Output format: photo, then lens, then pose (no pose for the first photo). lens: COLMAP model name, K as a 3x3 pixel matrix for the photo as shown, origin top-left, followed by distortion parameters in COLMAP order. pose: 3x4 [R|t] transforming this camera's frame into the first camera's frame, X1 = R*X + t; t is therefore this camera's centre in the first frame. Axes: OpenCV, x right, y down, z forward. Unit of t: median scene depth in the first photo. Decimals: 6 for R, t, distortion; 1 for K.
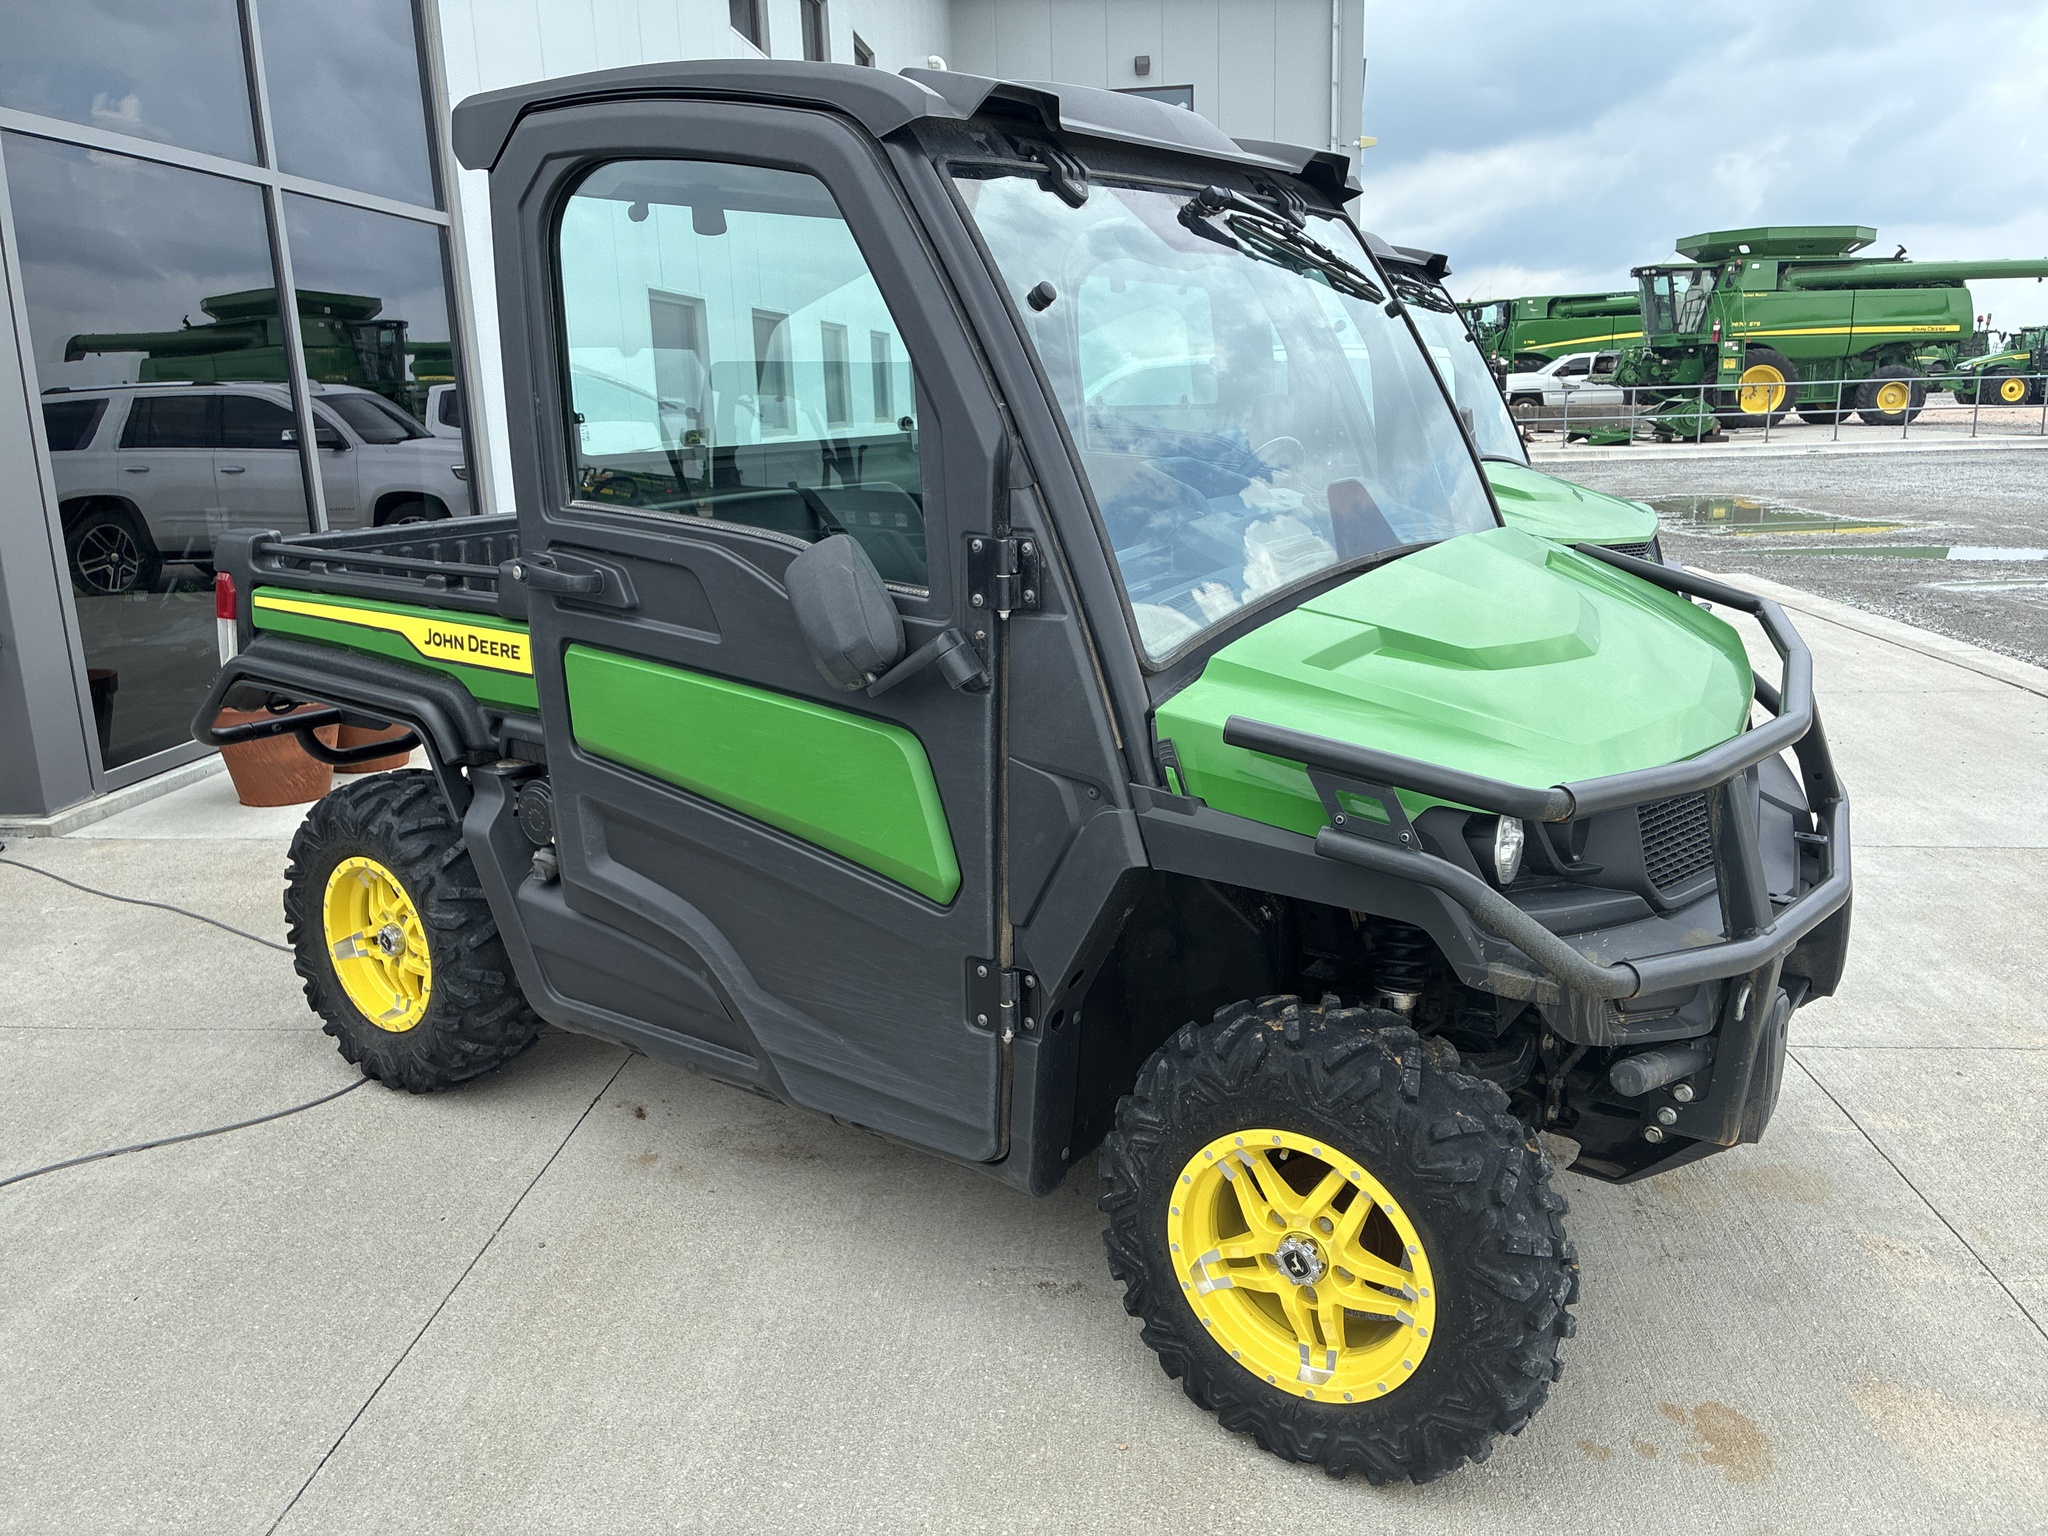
lens RADIAL K [[1545.7, 0, 1024.0], [0, 1545.7, 768.0], [0, 0, 1]] dist [0.018908, 0.004281]
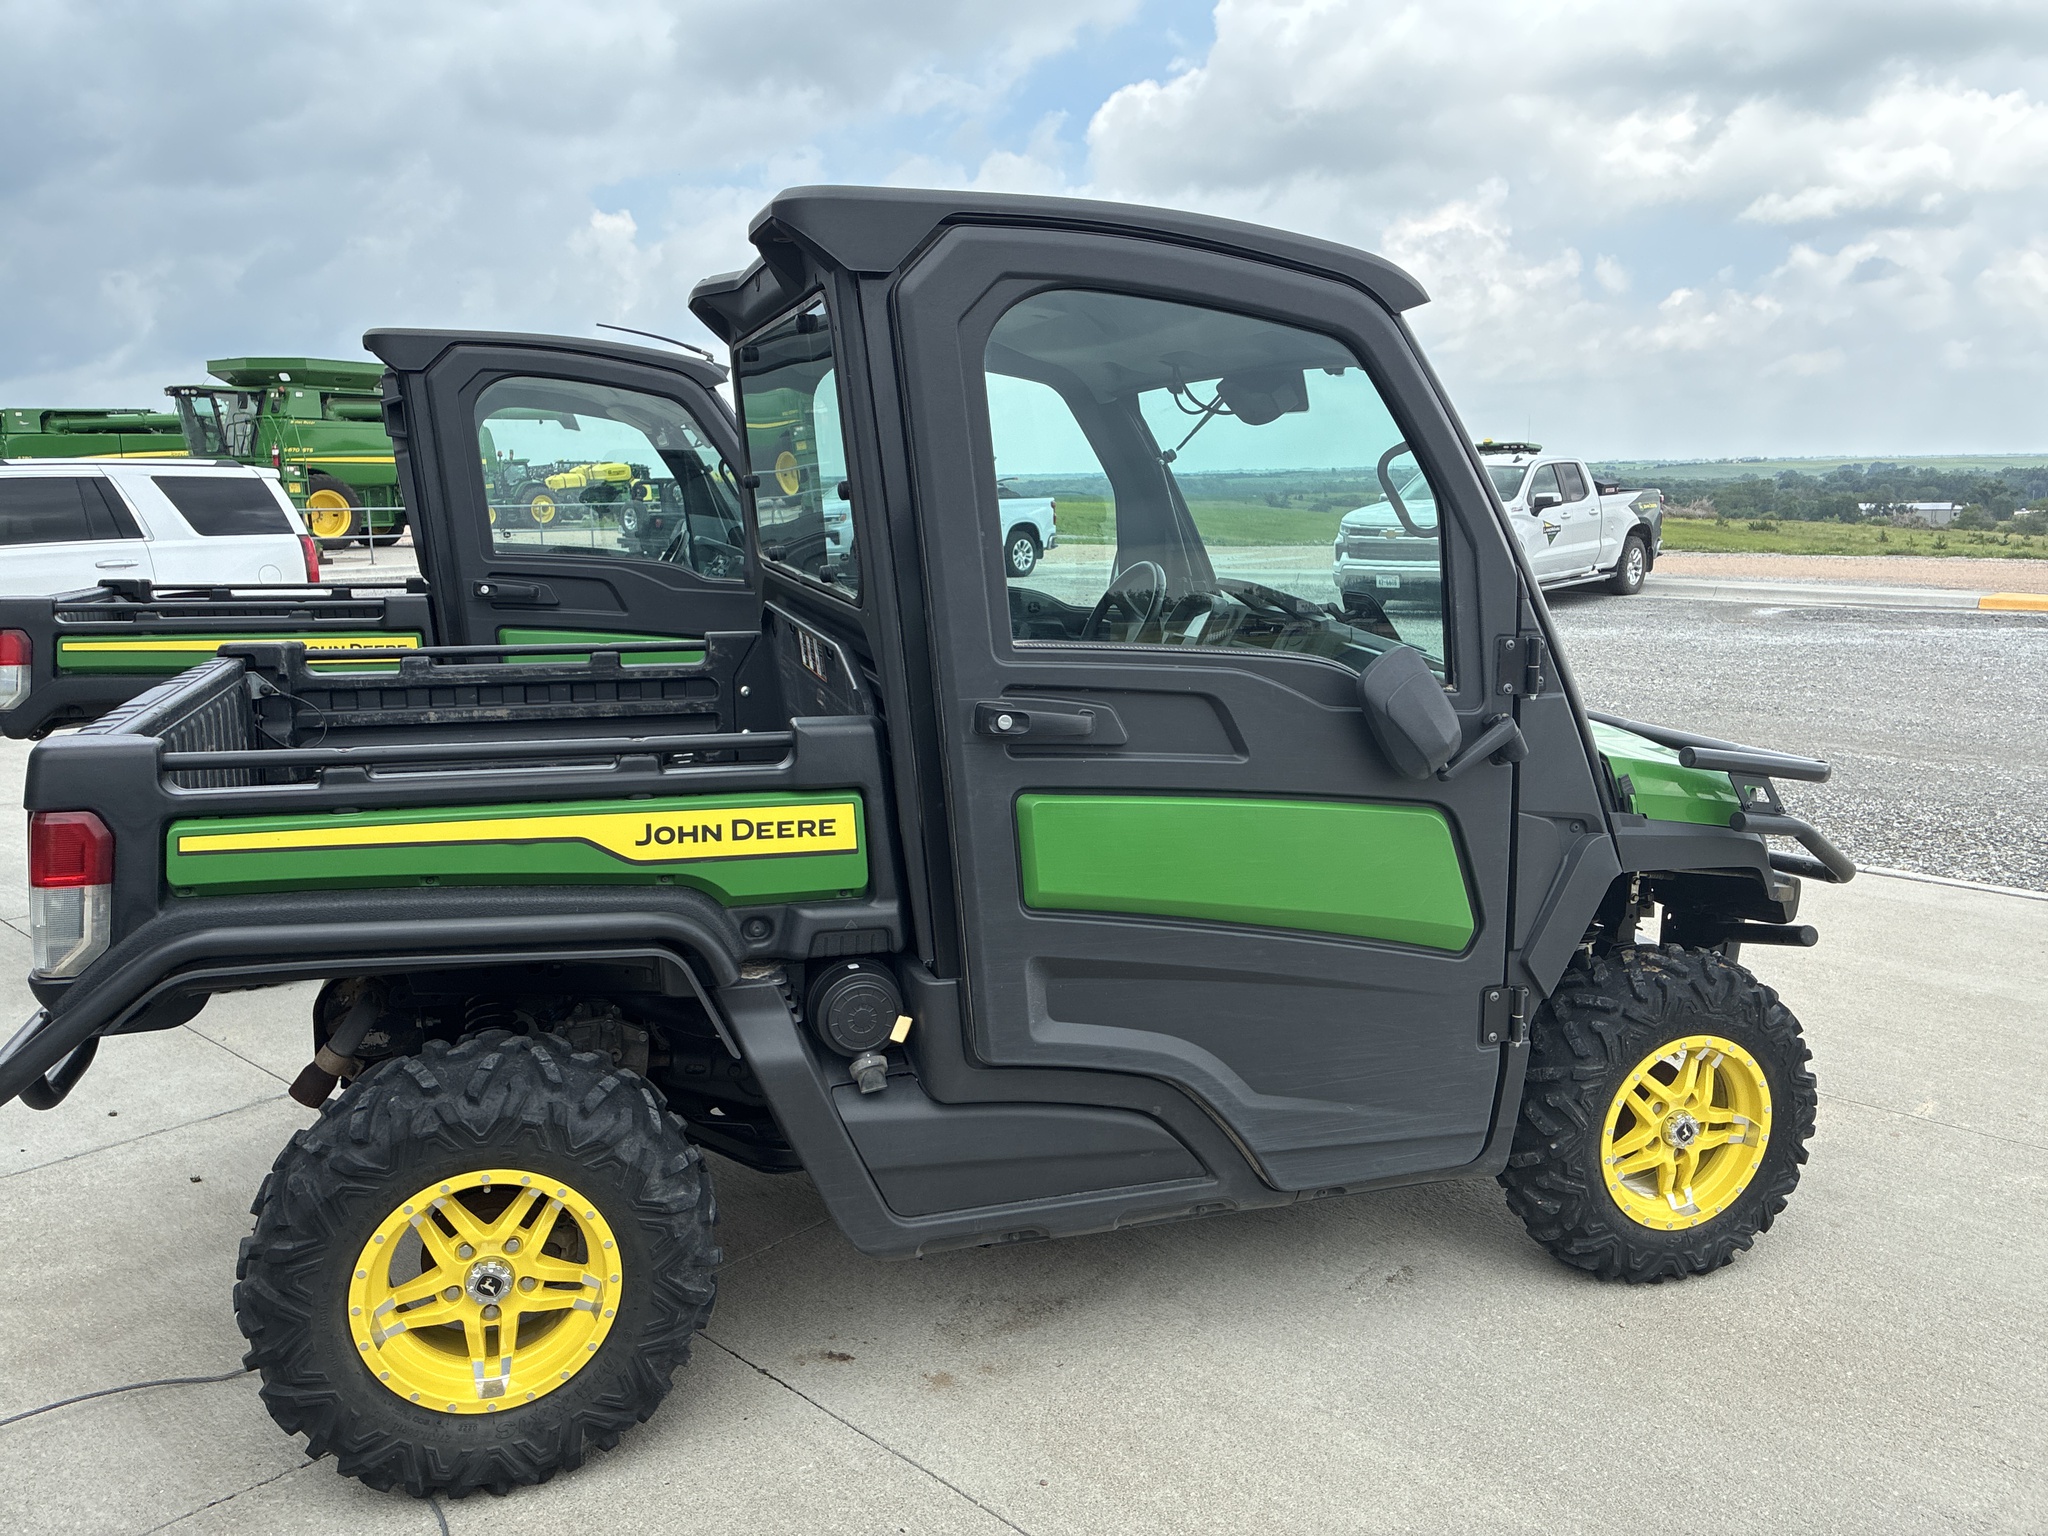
lens RADIAL K [[1573.0, 0, 1010.9], [0, 1573.0, 773.8], [0, 0, 1]] dist [0.009006, 0.004110]
pose [[0.603648, -0.124413, 0.787483, -0.091843], [0.182929, 0.983011, 0.015078, -0.009643], [-0.775980, 0.134951, 0.616151, 0.038858]]
